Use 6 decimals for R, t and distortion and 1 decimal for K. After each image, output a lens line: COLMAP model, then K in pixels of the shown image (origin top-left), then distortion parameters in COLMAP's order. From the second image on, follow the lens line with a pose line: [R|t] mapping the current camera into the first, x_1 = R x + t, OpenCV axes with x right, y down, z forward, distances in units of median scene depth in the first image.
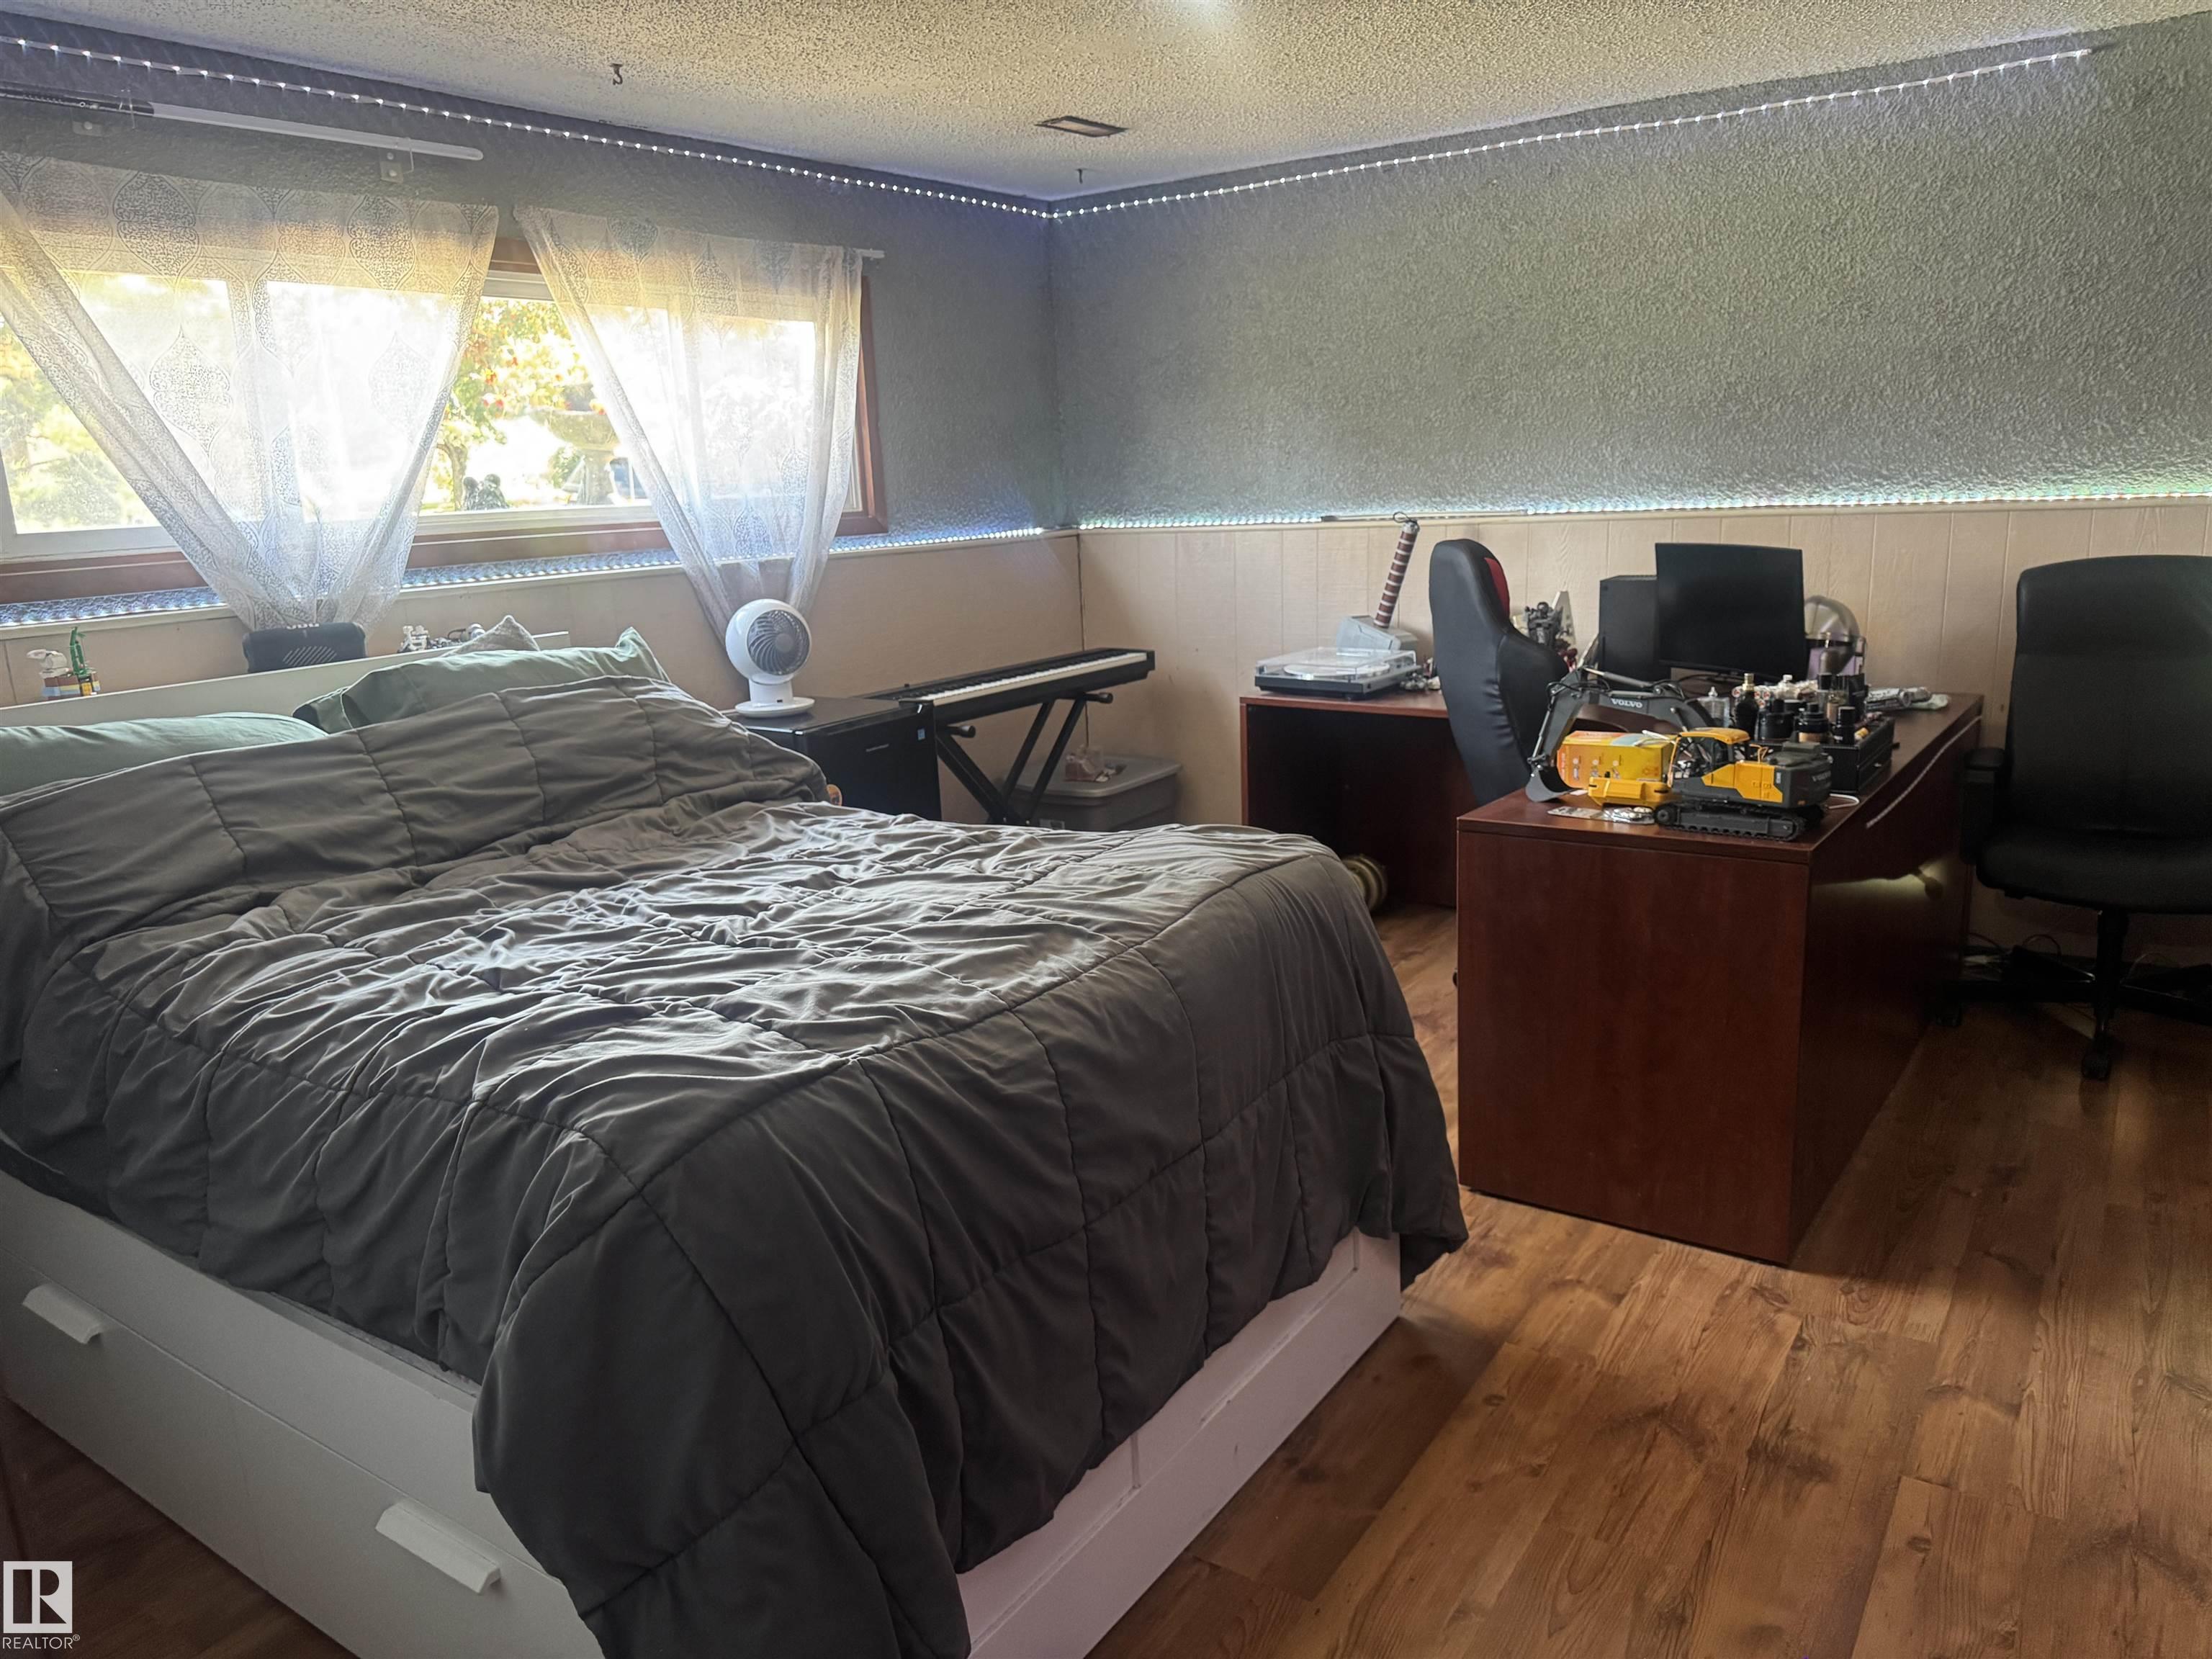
lens RADIAL K [[1574.7, 0, 1094.3], [0, 1574.7, 822.3], [0, 0, 1]] dist [0.089862, -0.107499]
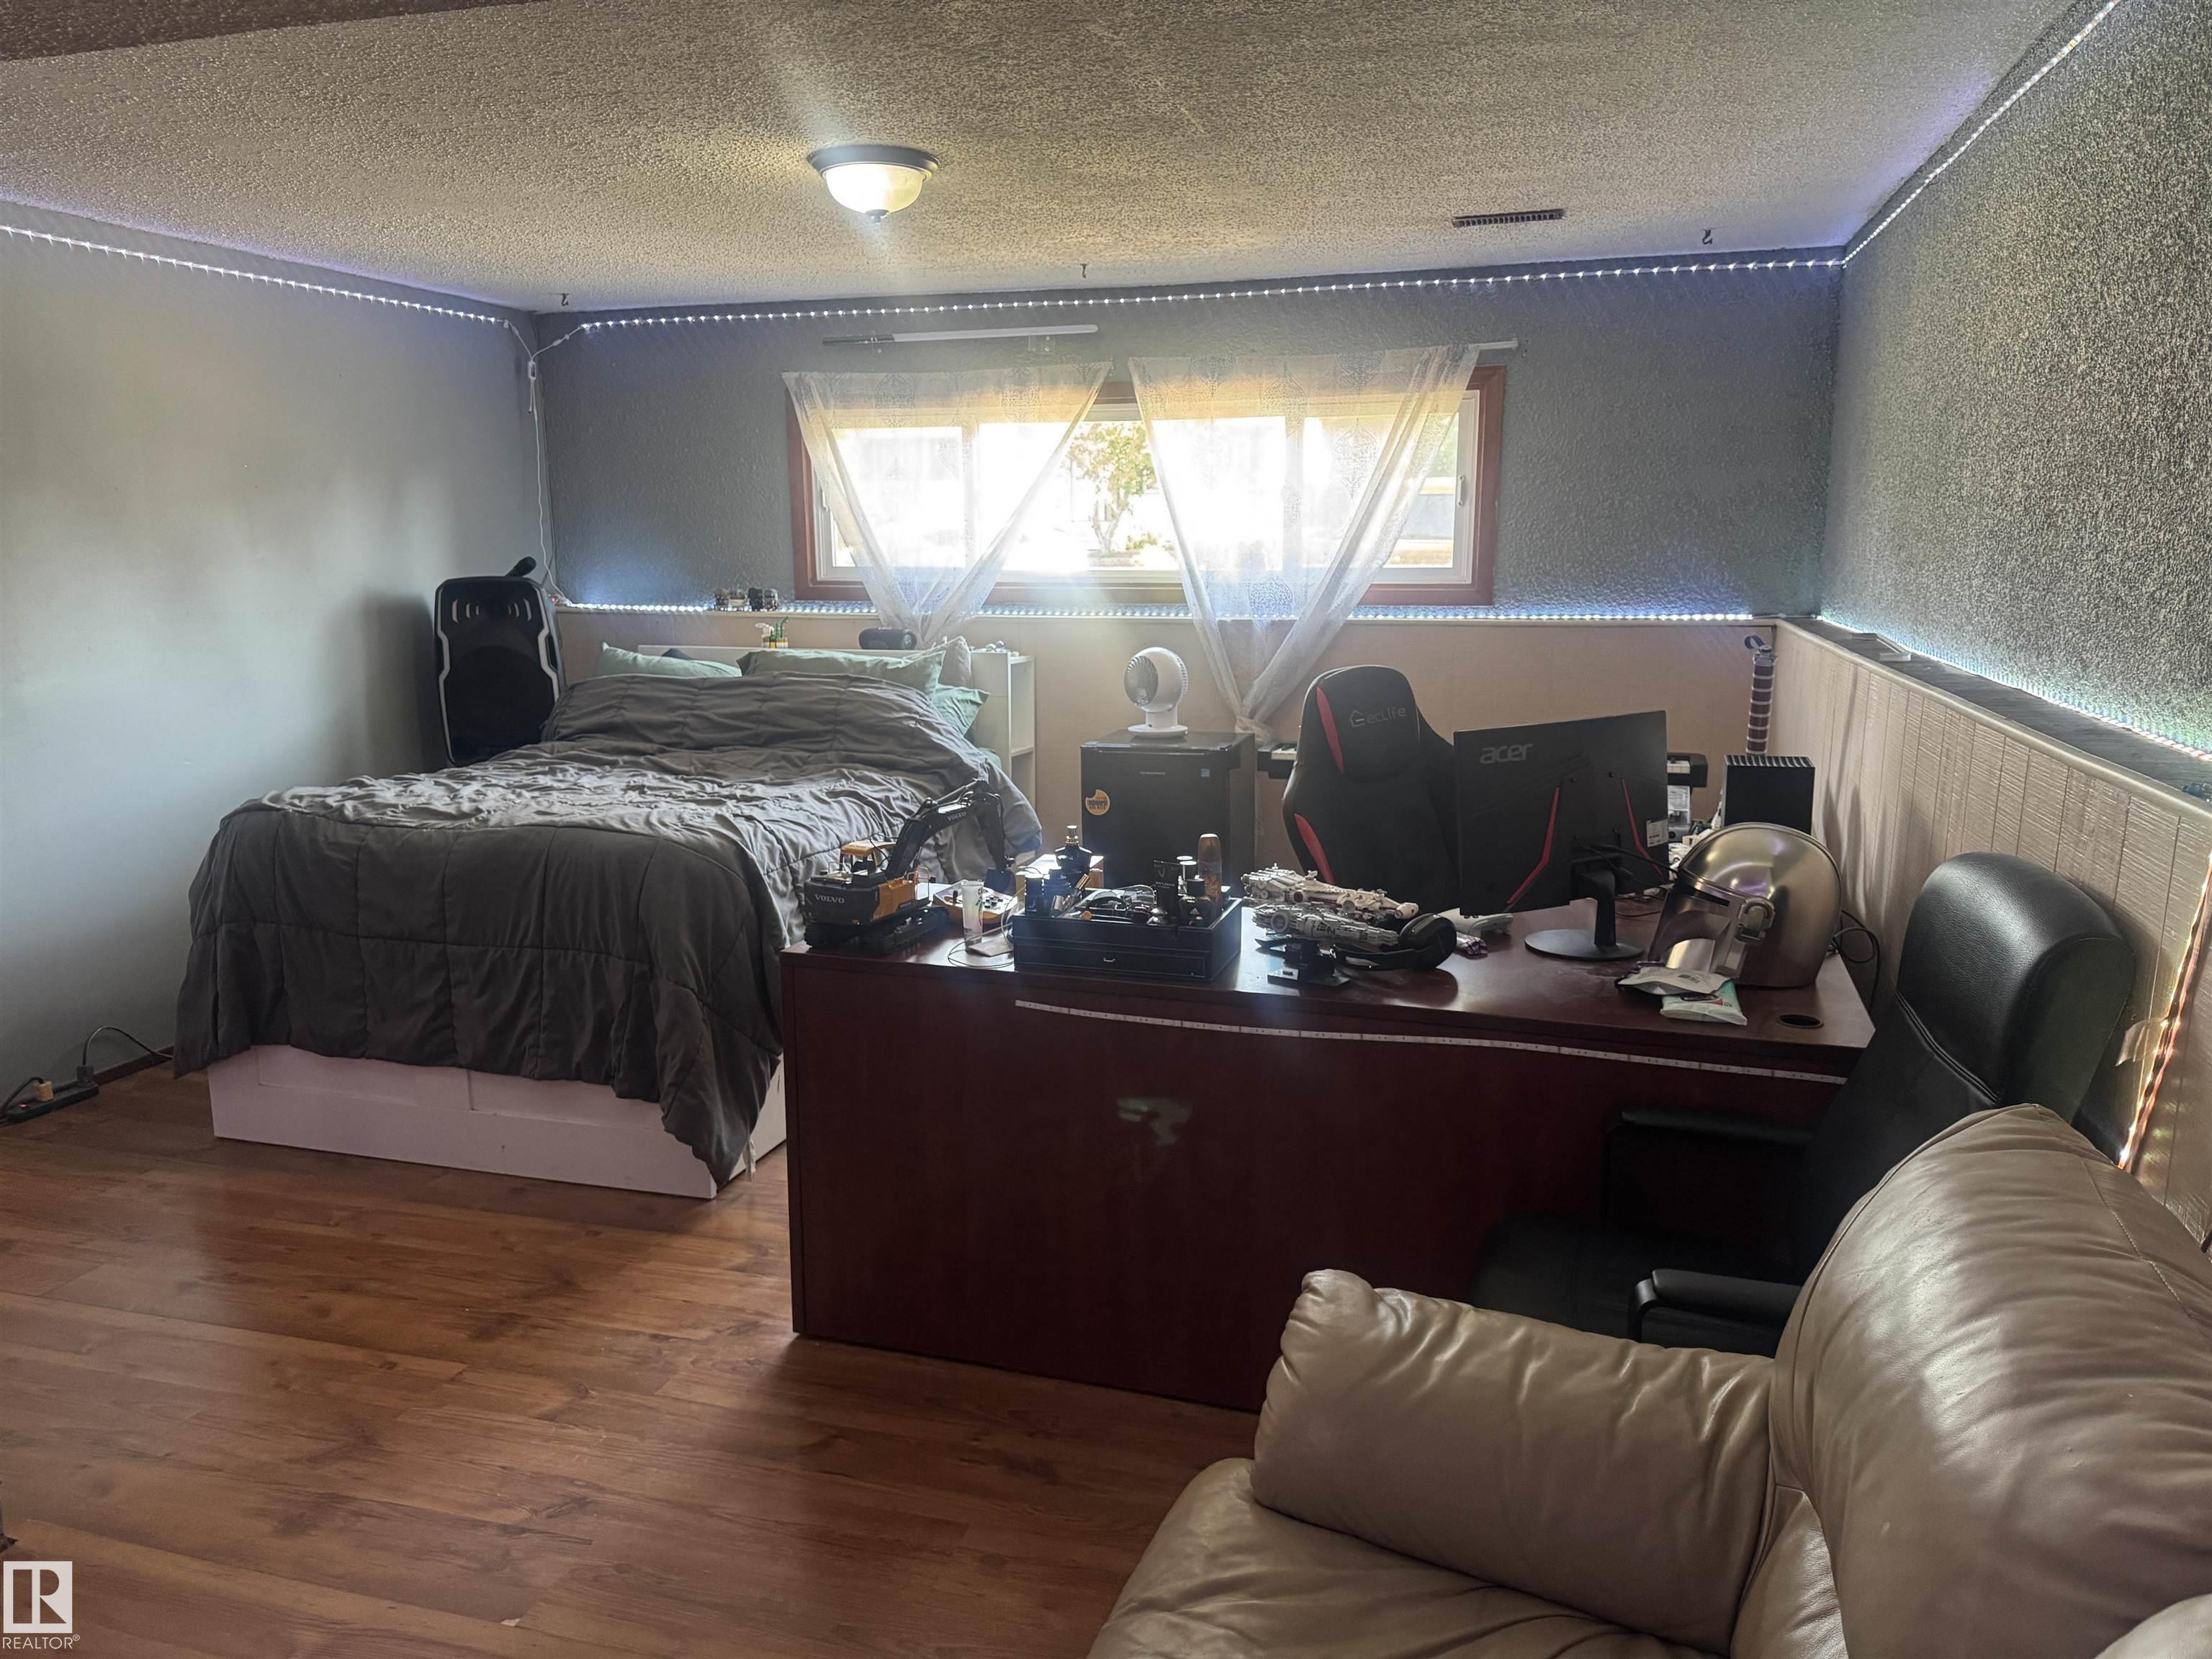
lens RADIAL K [[1574.7, 0, 1094.3], [0, 1574.7, 822.3], [0, 0, 1]] dist [0.089862, -0.107499]
pose [[0.301461, 0.217451, -0.928351, 1.084249], [-0.217248, 0.963702, 0.155185, -0.207822], [0.928399, 0.154900, 0.337759, 0.584635]]
